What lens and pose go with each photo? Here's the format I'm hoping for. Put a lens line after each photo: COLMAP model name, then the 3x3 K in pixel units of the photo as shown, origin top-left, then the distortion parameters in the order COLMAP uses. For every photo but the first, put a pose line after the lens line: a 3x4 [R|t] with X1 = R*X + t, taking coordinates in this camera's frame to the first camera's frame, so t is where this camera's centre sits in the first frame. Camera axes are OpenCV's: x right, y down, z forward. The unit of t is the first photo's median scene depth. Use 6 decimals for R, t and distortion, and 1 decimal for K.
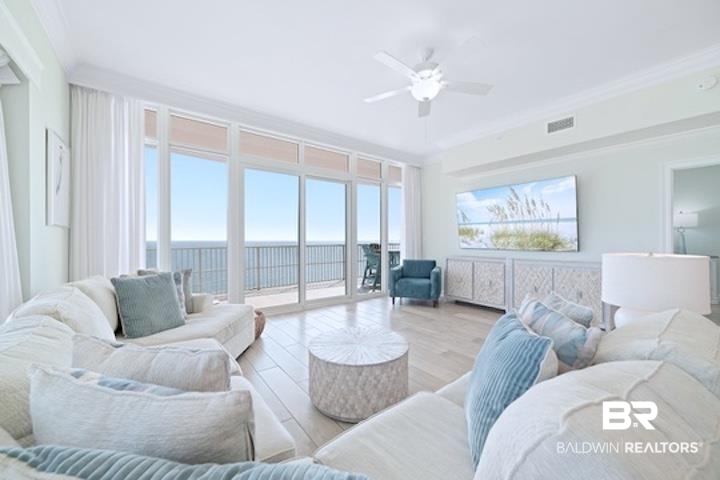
lens RADIAL K [[275.9, 0, 360.0], [0, 275.9, 240.0], [0, 0, 1]] dist [-0.000129, 0.000028]
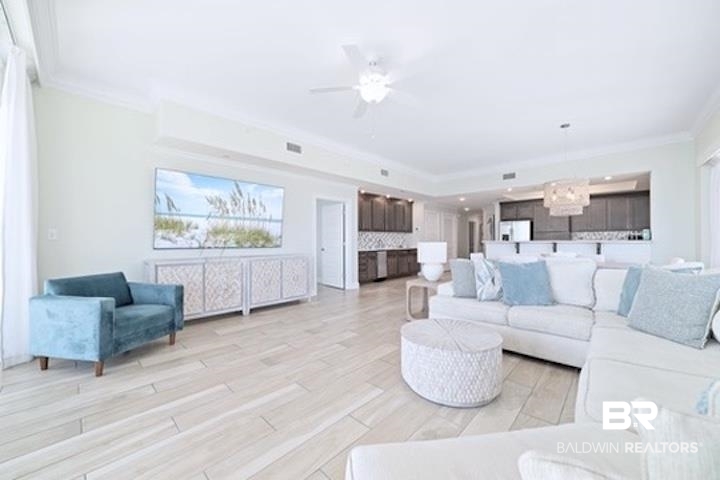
lens RADIAL K [[285.0, 0, 362.1], [0, 285.0, 227.2], [0, 0, 1]] dist [-0.000424, -0.000022]
pose [[-0.166178, 0.046218, 0.985012, -0.499322], [0.002697, 0.998919, -0.046415, 0.014128], [-0.986092, -0.005057, -0.166123, 0.728496]]
